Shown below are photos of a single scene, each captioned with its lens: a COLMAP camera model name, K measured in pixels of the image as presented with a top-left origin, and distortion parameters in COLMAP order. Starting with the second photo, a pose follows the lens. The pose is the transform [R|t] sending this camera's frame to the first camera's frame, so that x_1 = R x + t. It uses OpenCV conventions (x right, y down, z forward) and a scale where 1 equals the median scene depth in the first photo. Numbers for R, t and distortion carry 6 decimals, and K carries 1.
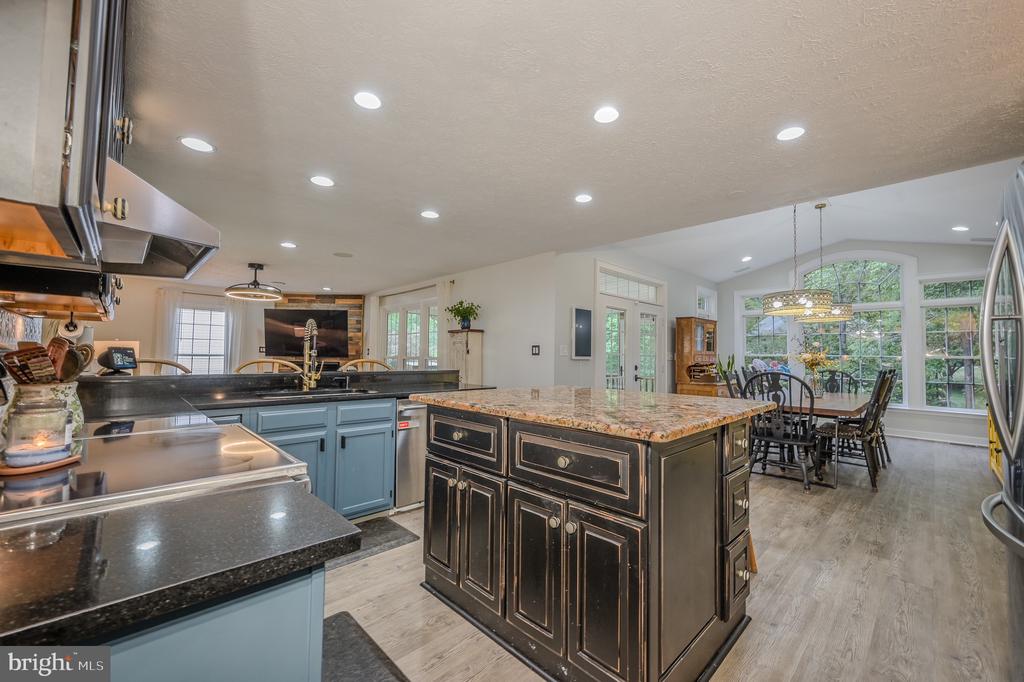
lens RADIAL K [[411.8, 0, 508.0], [0, 411.8, 340.7], [0, 0, 1]] dist [0.011935, -0.000404]
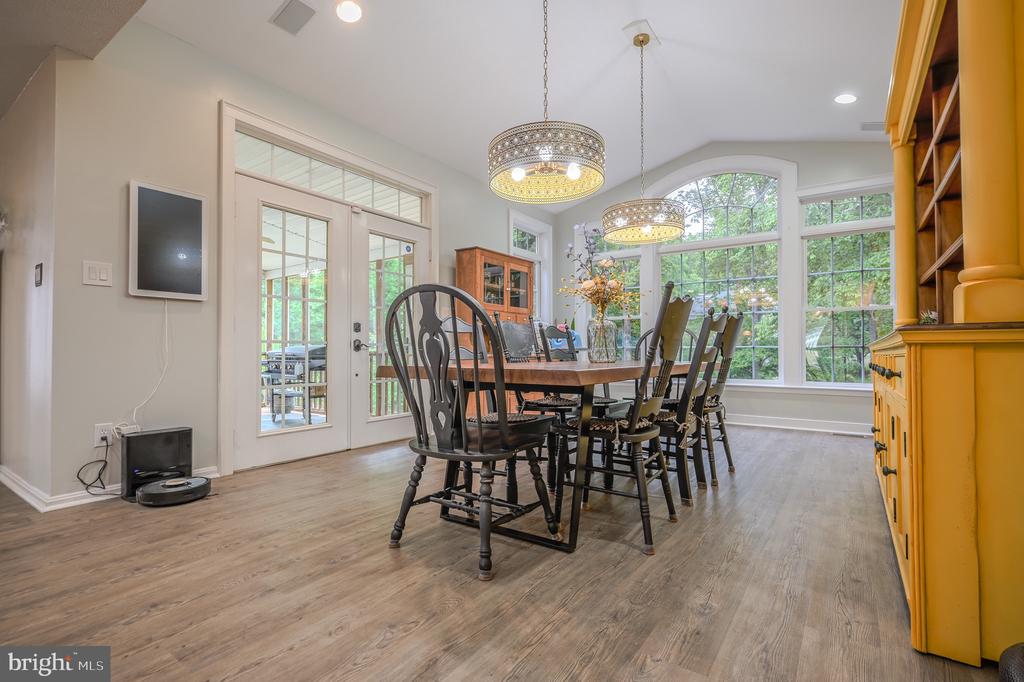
lens RADIAL K [[475.1, 0, 505.0], [0, 475.1, 347.0], [0, 0, 1]] dist [0.002437, 0.000173]
pose [[0.985717, -0.014222, 0.167807, 0.482581], [0.009582, 0.999550, 0.028429, 0.092004], [-0.168136, -0.026415, 0.985410, 0.393228]]
